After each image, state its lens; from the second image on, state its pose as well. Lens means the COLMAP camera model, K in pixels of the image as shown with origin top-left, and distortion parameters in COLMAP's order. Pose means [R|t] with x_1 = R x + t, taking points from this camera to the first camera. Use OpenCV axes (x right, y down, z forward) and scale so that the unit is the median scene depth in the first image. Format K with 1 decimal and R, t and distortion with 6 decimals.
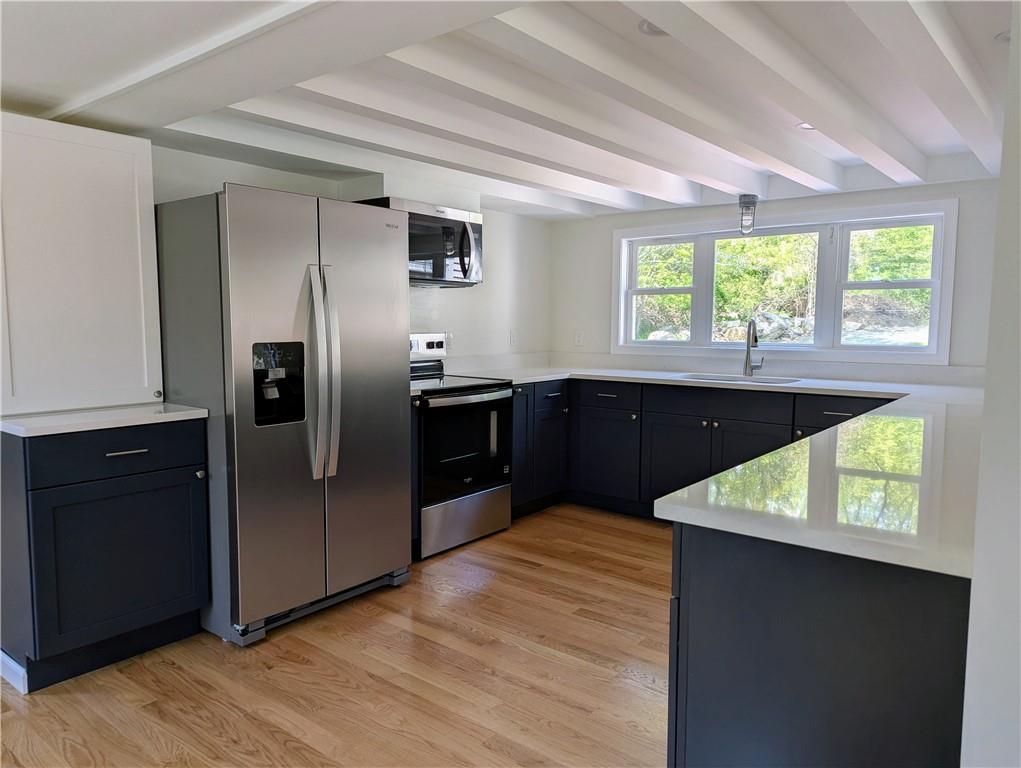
lens RADIAL K [[721.7, 0, 510.0], [0, 721.7, 391.7], [0, 0, 1]] dist [0.070536, -0.071199]
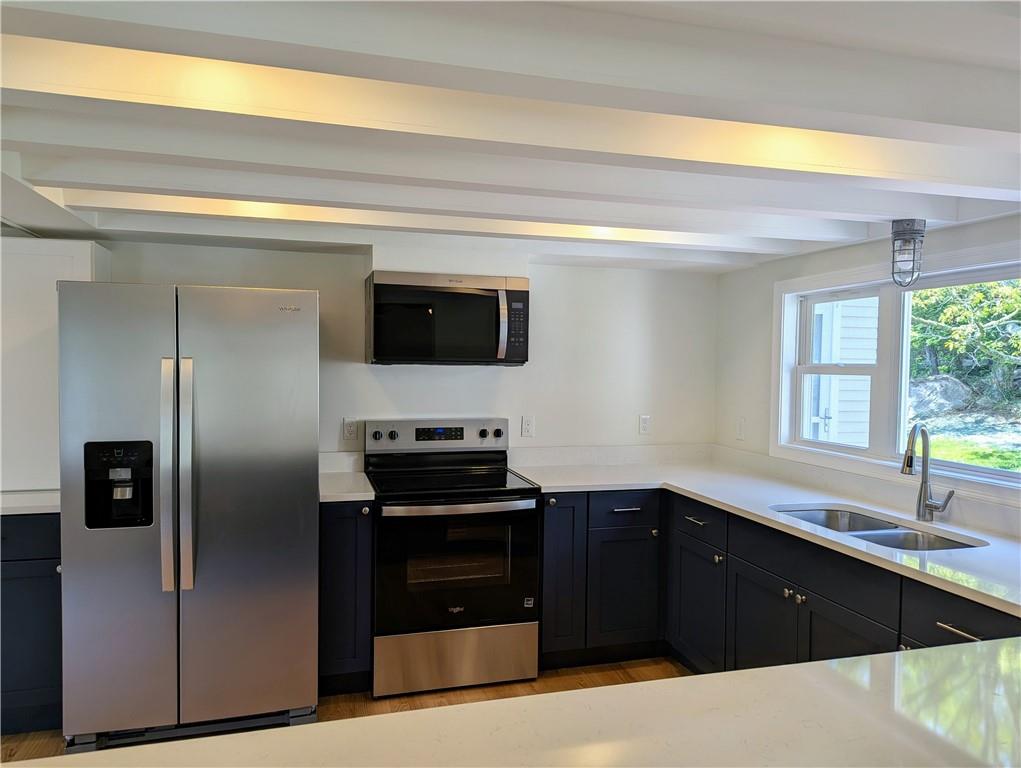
lens RADIAL K [[721.7, 0, 510.0], [0, 721.7, 391.7], [0, 0, 1]] dist [0.070536, -0.071199]
pose [[0.814629, 0.030652, -0.579172, 0.422813], [-0.068231, 0.996733, -0.043219, -0.082488], [0.575955, 0.074725, 0.814059, 0.338119]]
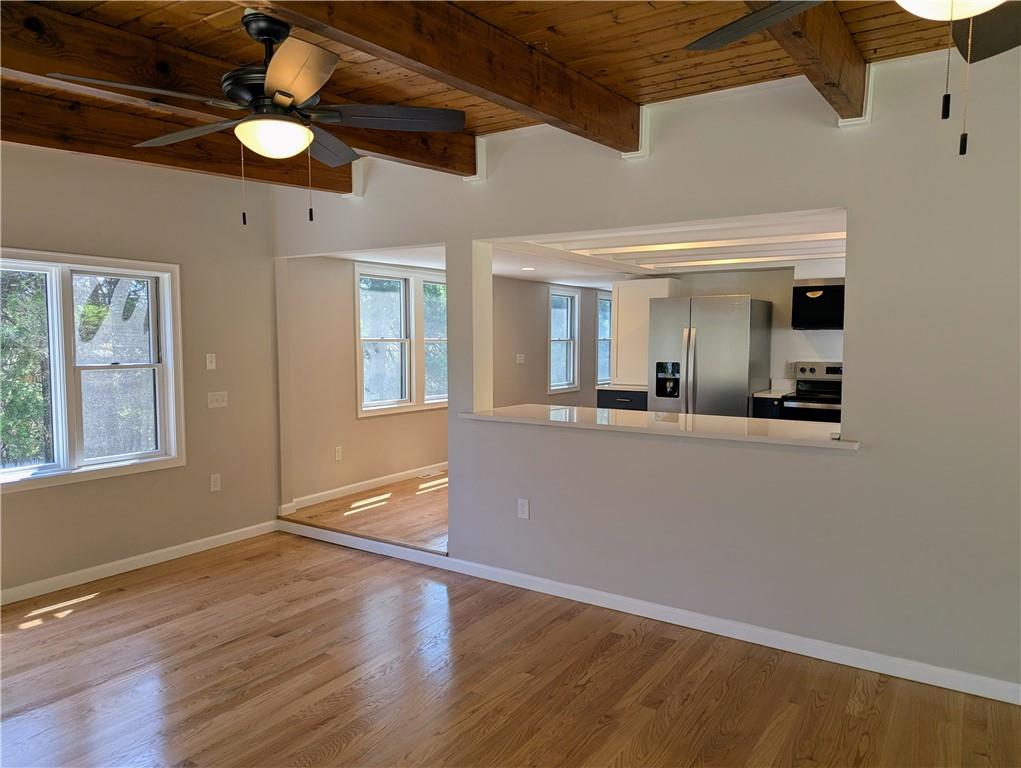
lens RADIAL K [[721.7, 0, 510.0], [0, 721.7, 391.7], [0, 0, 1]] dist [0.070536, -0.071199]
pose [[0.095073, 0.071723, -0.992883, 1.273892], [-0.103126, 0.992744, 0.061838, -0.043249], [0.990114, 0.096513, 0.101780, 0.180284]]
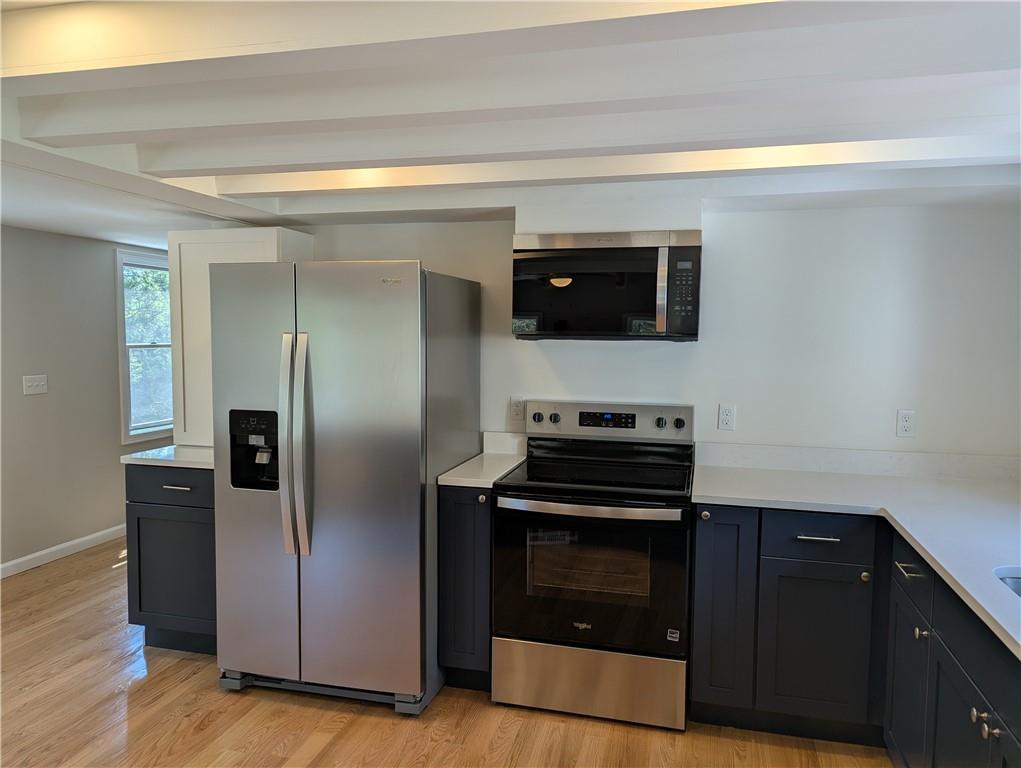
lens RADIAL K [[721.7, 0, 510.0], [0, 721.7, 391.7], [0, 0, 1]] dist [0.070536, -0.071199]
pose [[0.399253, 0.074687, -0.913794, 0.497841], [-0.101277, 0.994170, 0.037007, -0.110411], [0.911230, 0.077771, 0.404489, 0.600975]]
